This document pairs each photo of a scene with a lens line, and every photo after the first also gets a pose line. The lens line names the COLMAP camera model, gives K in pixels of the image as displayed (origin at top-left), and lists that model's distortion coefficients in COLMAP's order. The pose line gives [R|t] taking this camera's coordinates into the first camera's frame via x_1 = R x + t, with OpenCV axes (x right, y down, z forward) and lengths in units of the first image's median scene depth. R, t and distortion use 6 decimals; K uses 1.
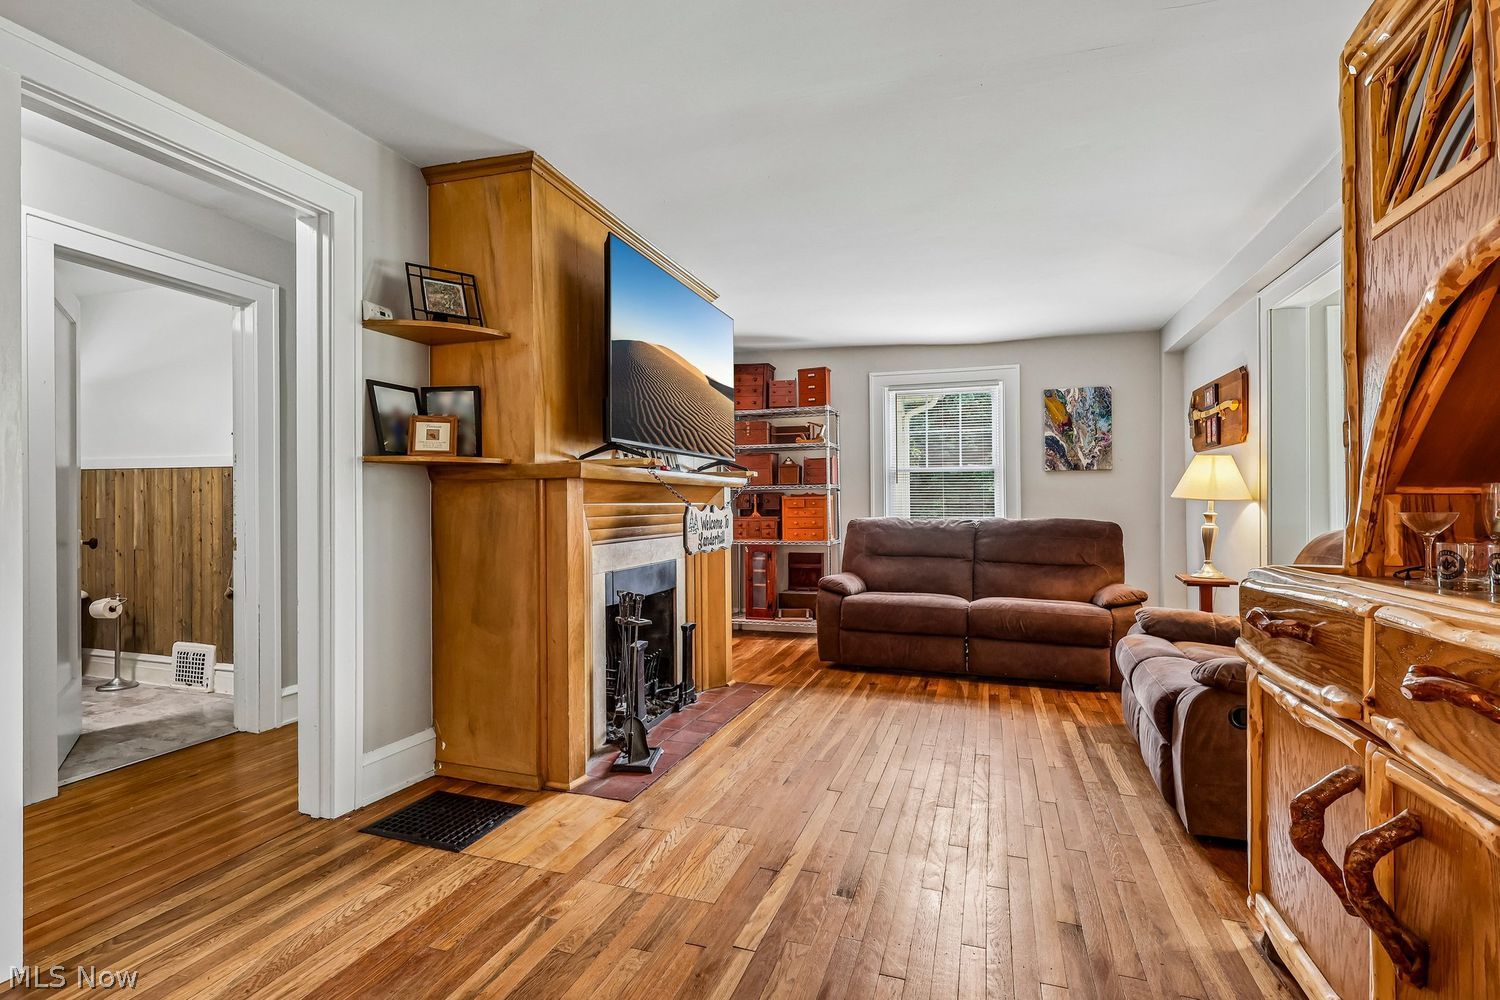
lens RADIAL K [[728.1, 0, 744.5], [0, 728.1, 498.3], [0, 0, 1]] dist [0.001145, 0.000320]
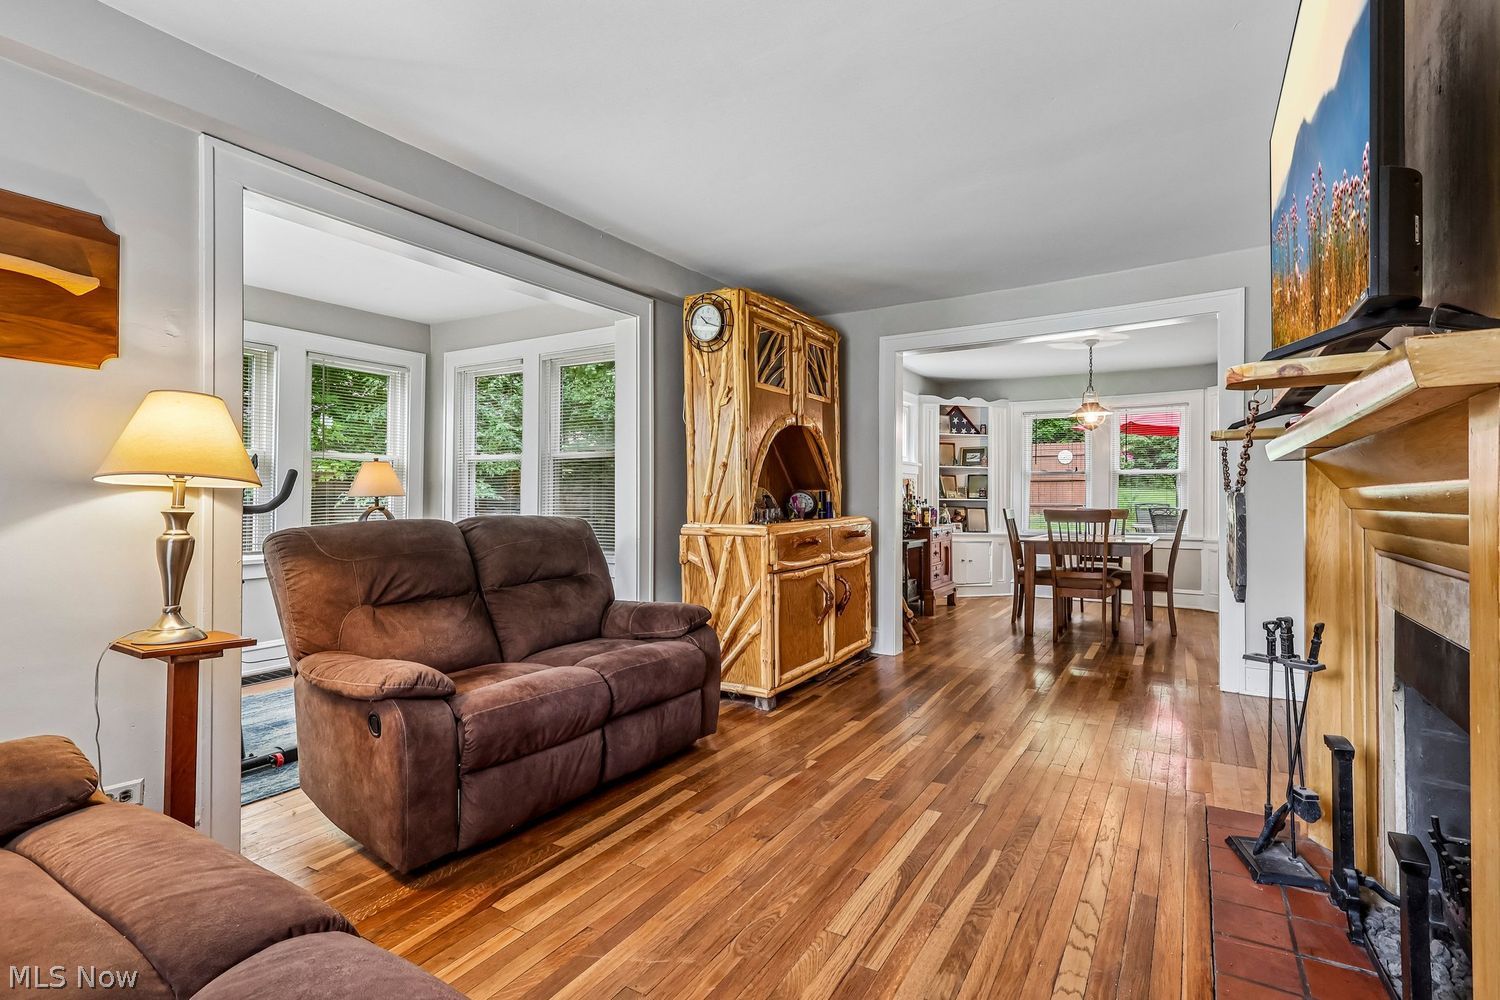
lens RADIAL K [[718.1, 0, 750.0], [0, 718.1, 500.0], [0, 0, 1]] dist [0.000868, 0.000358]
pose [[-0.974400, 0.000792, 0.224822, 0.127029], [-0.000723, 0.999978, -0.006657, 0.013195], [-0.224822, -0.006649, -0.974377, 1.228274]]
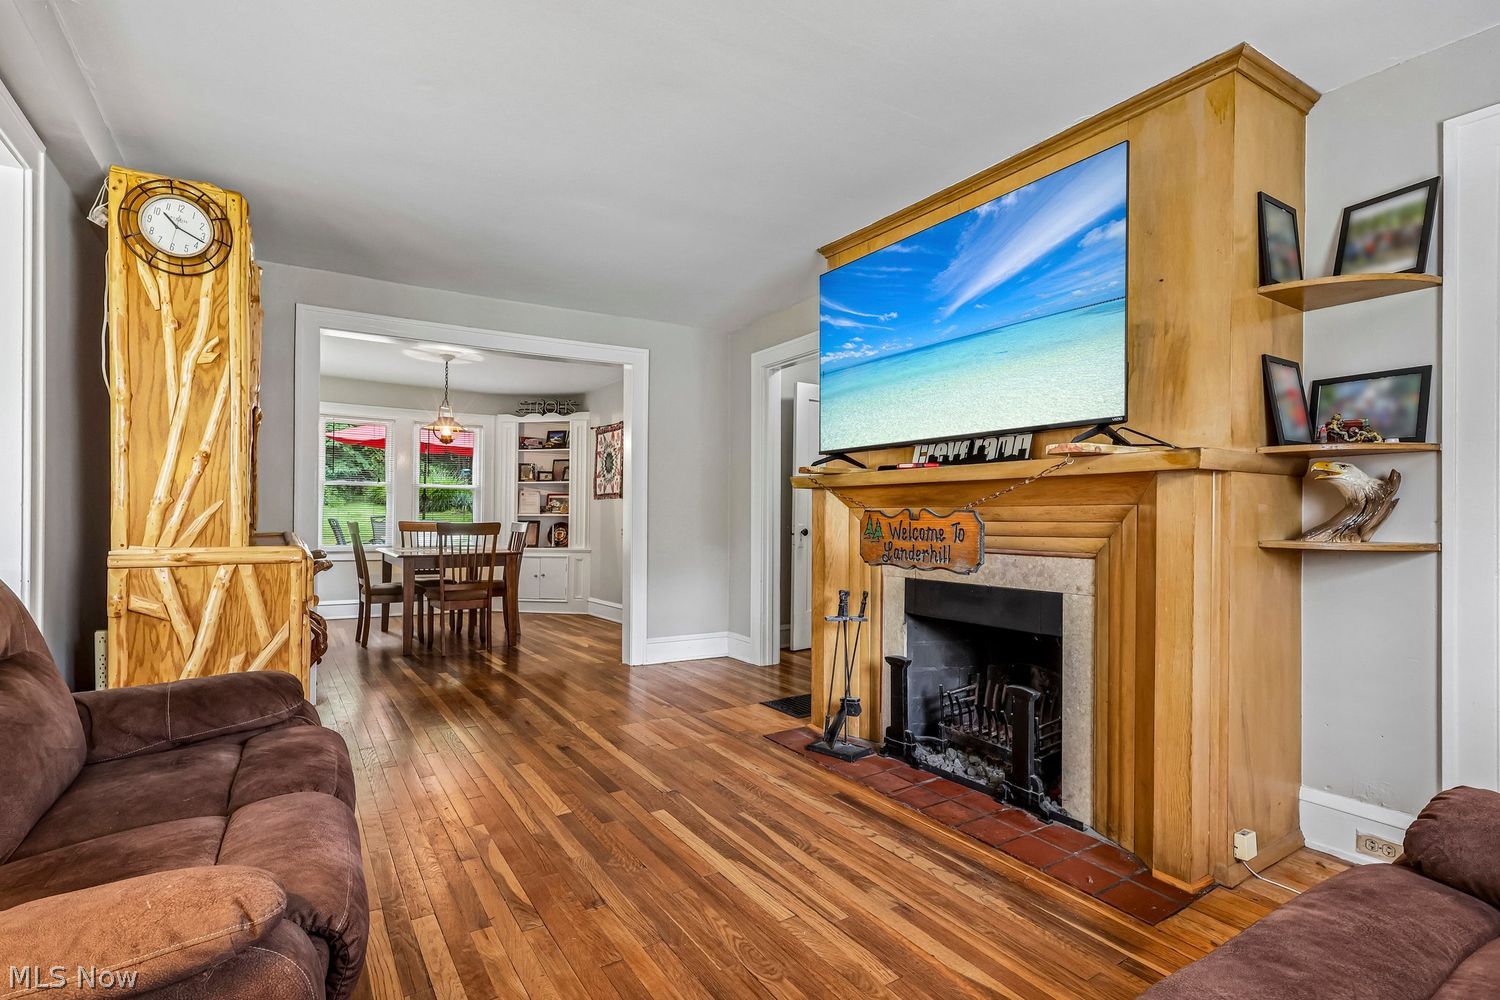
lens RADIAL K [[725.5, 0, 746.7], [0, 725.5, 516.0], [0, 0, 1]] dist [-0.000653, -0.000155]
pose [[-0.623746, -0.004743, -0.781613, 0.531631], [-0.001991, 0.999988, -0.004479, 0.013949], [0.781625, -0.001238, -0.623748, 1.074487]]
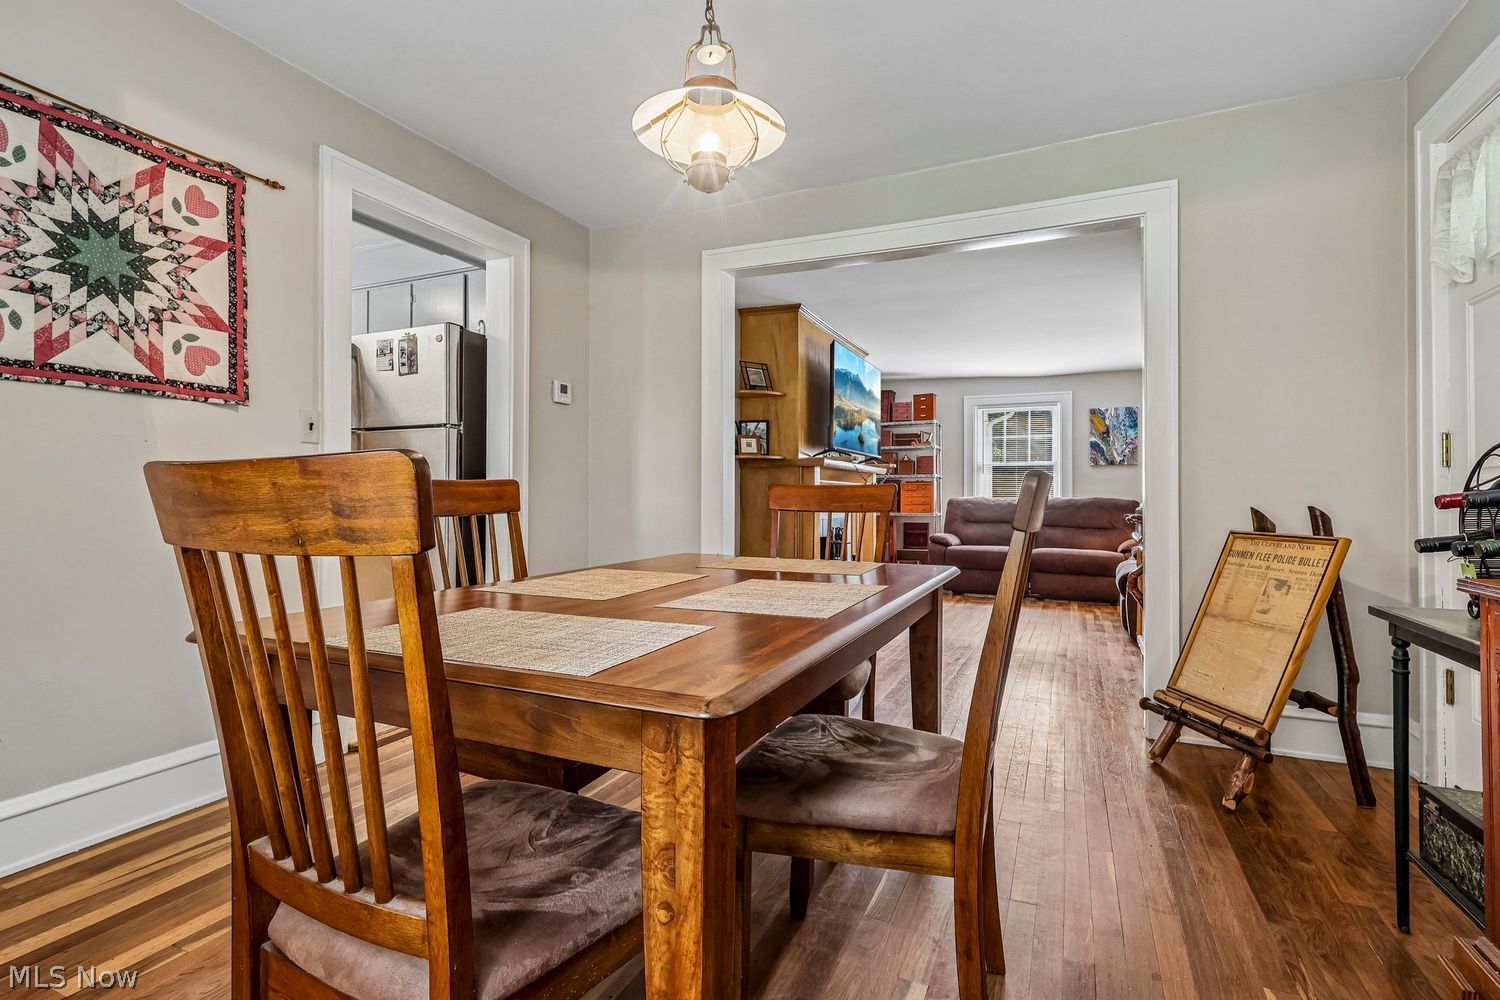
lens RADIAL K [[733.9, 0, 751.7], [0, 733.9, 491.0], [0, 0, 1]] dist [0.040261, 0.000233]
pose [[0.995728, 0.007838, -0.092004, -0.144586], [-0.008323, 0.999953, -0.004895, 0.032061], [0.091961, 0.005639, 0.995747, -0.638642]]
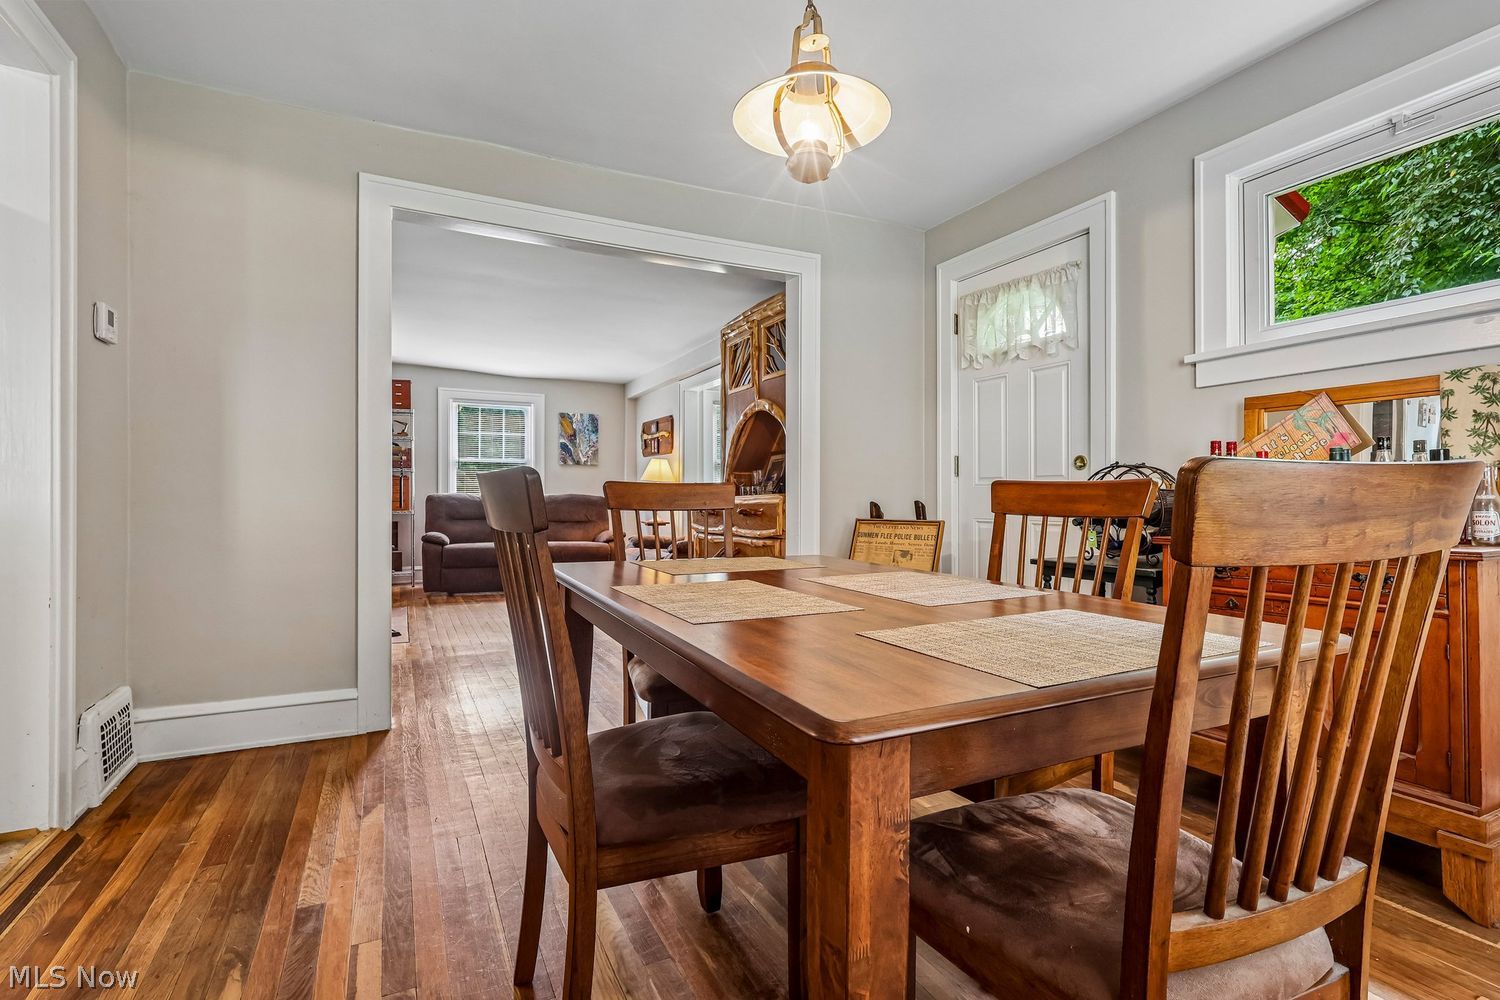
lens RADIAL K [[728.1, 0, 744.5], [0, 728.1, 498.3], [0, 0, 1]] dist [0.001145, 0.000320]
pose [[0.719724, 0.005514, 0.694239, -0.480589], [-0.009666, 0.999951, 0.002079, 0.034991], [-0.694193, -0.008207, 0.719742, -0.498937]]
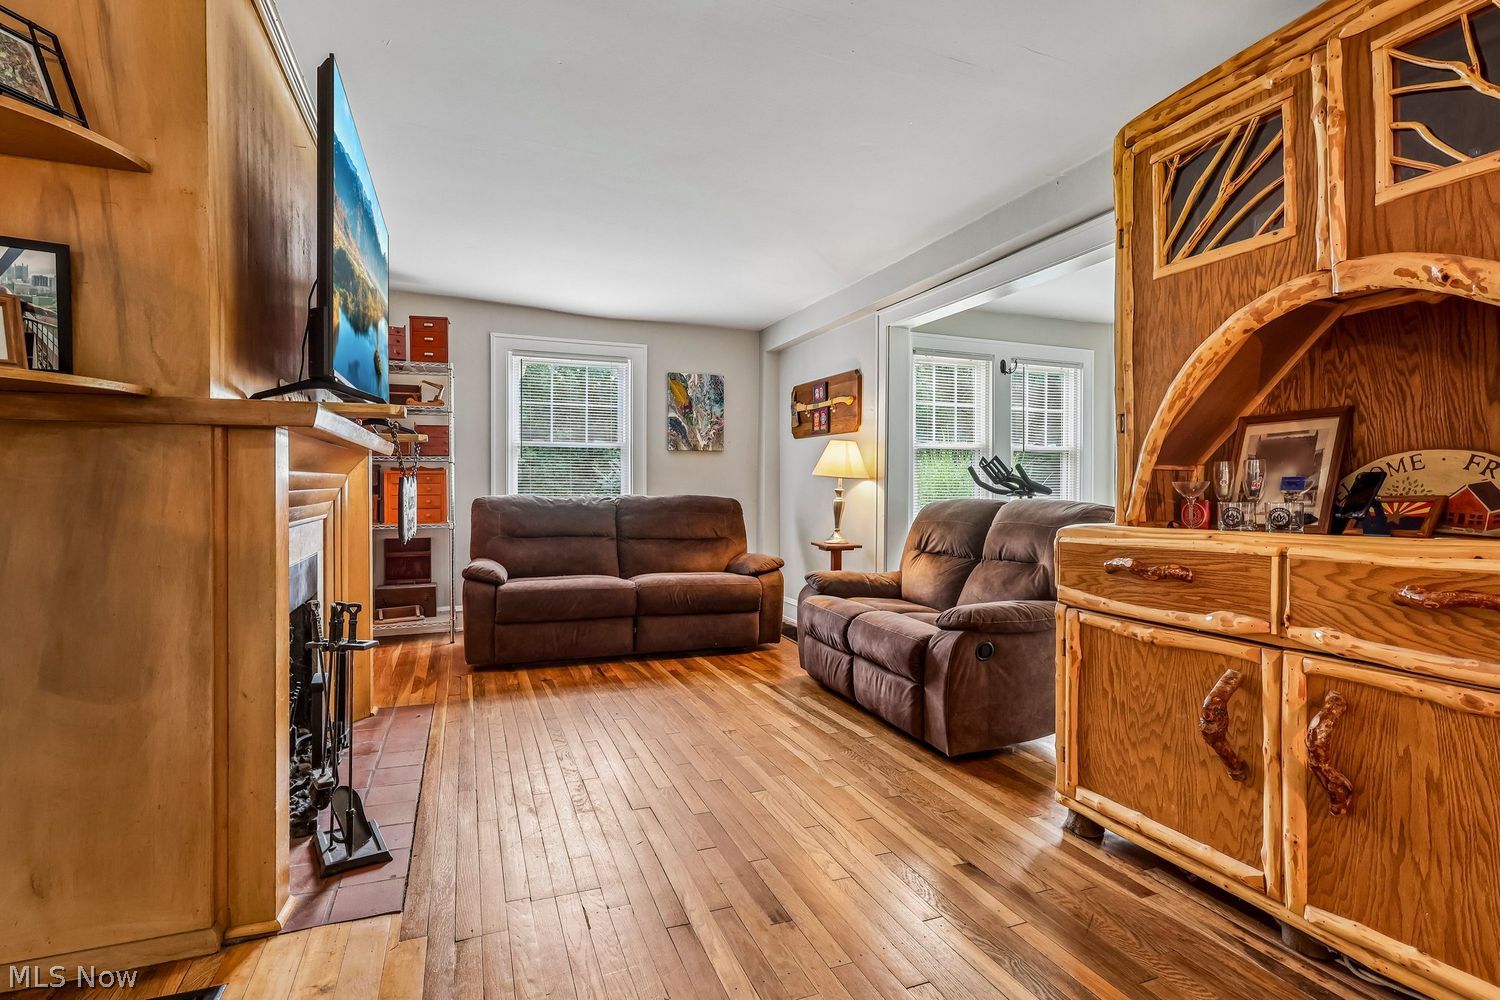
lens RADIAL K [[716.6, 0, 747.7], [0, 716.6, 487.6], [0, 0, 1]] dist [-0.000935, -0.000454]
pose [[0.762296, 0.003159, 0.647221, -0.207209], [-0.010221, 0.999922, 0.007158, 0.009468], [-0.647148, -0.012072, 0.762269, 0.174609]]
